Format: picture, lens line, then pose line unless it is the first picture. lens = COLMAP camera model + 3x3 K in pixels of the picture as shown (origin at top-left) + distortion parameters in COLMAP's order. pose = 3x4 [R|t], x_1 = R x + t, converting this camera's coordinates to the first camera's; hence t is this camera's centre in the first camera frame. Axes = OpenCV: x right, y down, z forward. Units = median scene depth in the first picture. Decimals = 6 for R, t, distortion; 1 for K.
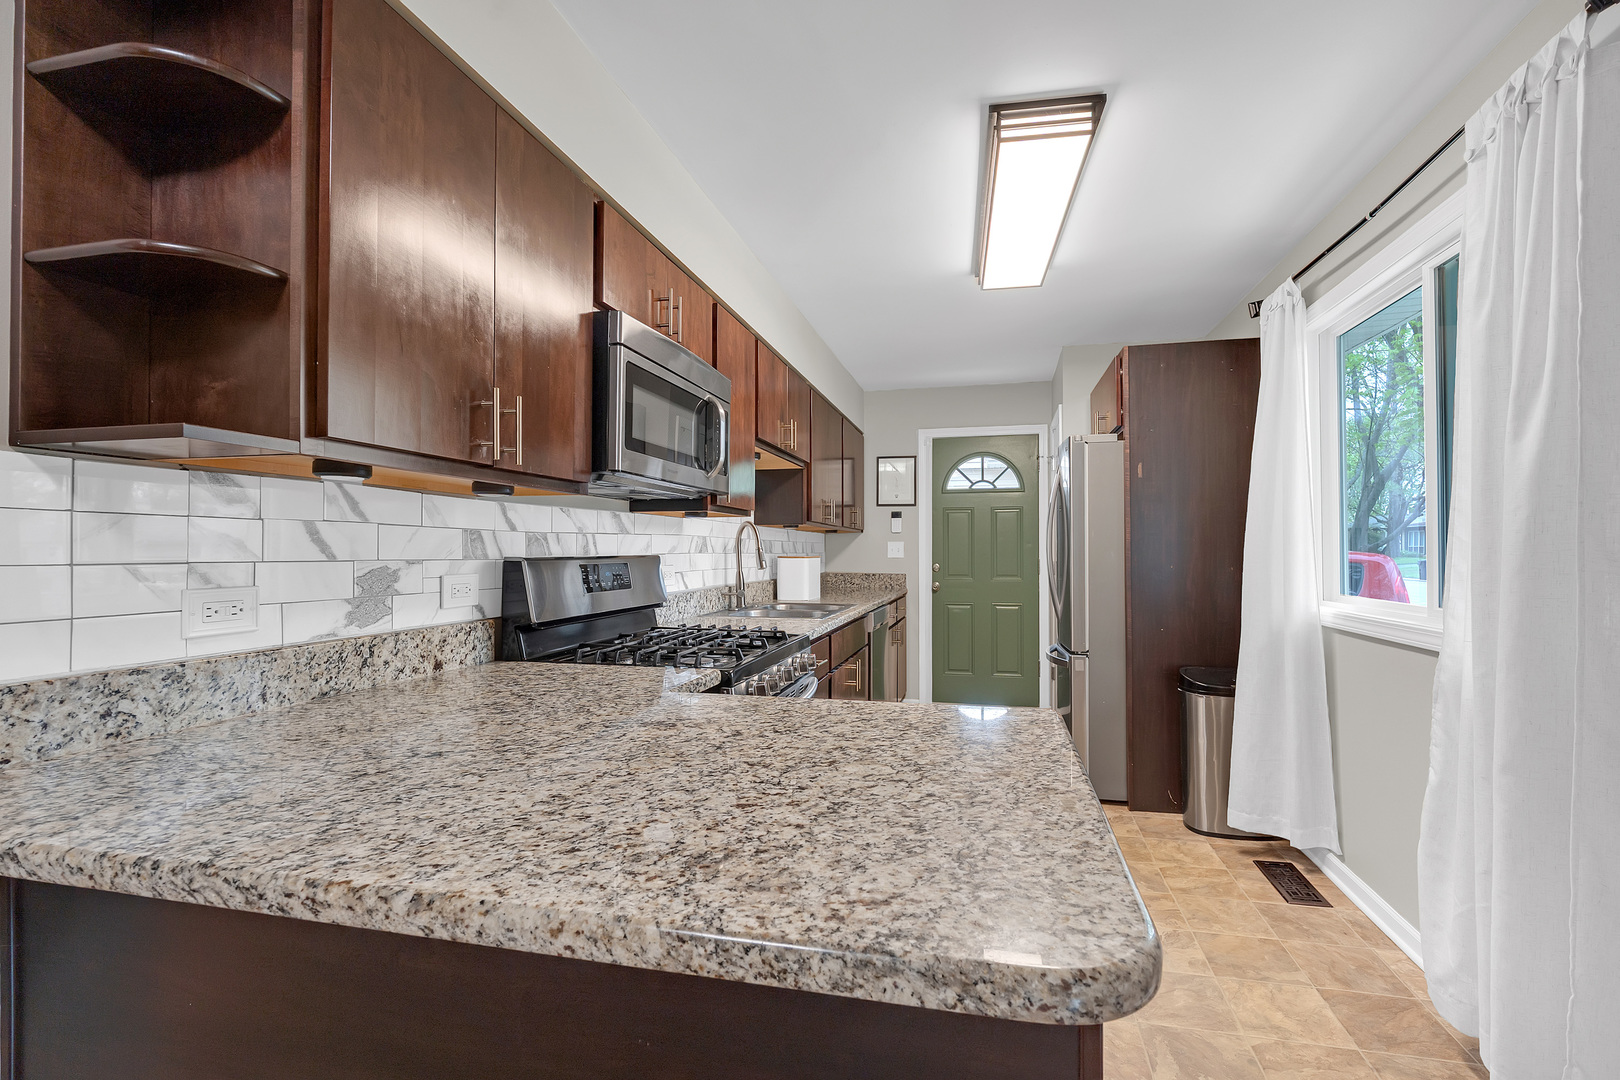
lens RADIAL K [[733.8, 0, 810.0], [0, 733.8, 540.0], [0, 0, 1]] dist [0.034869, 0.000033]
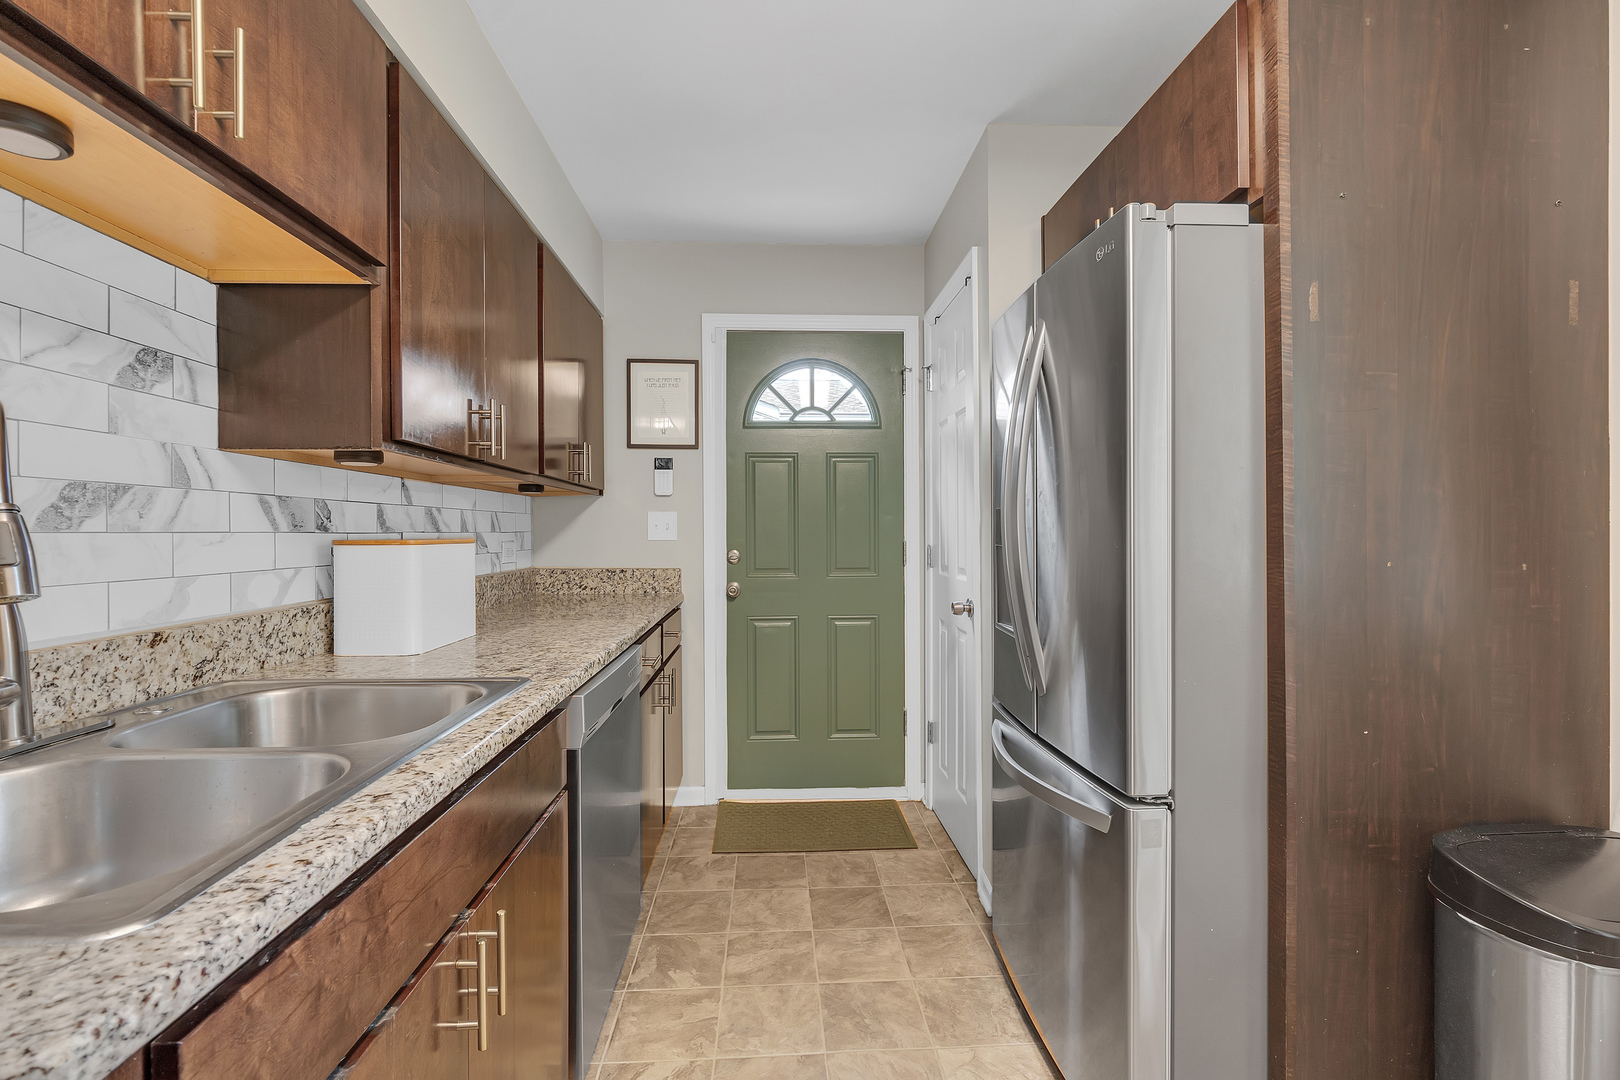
lens RADIAL K [[733.8, 0, 810.0], [0, 733.8, 540.0], [0, 0, 1]] dist [0.034869, 0.000033]
pose [[0.955470, -0.005495, 0.295037, 0.060331], [-0.002433, 0.999646, 0.026494, 0.009033], [-0.295078, -0.026032, 0.955118, 0.440823]]
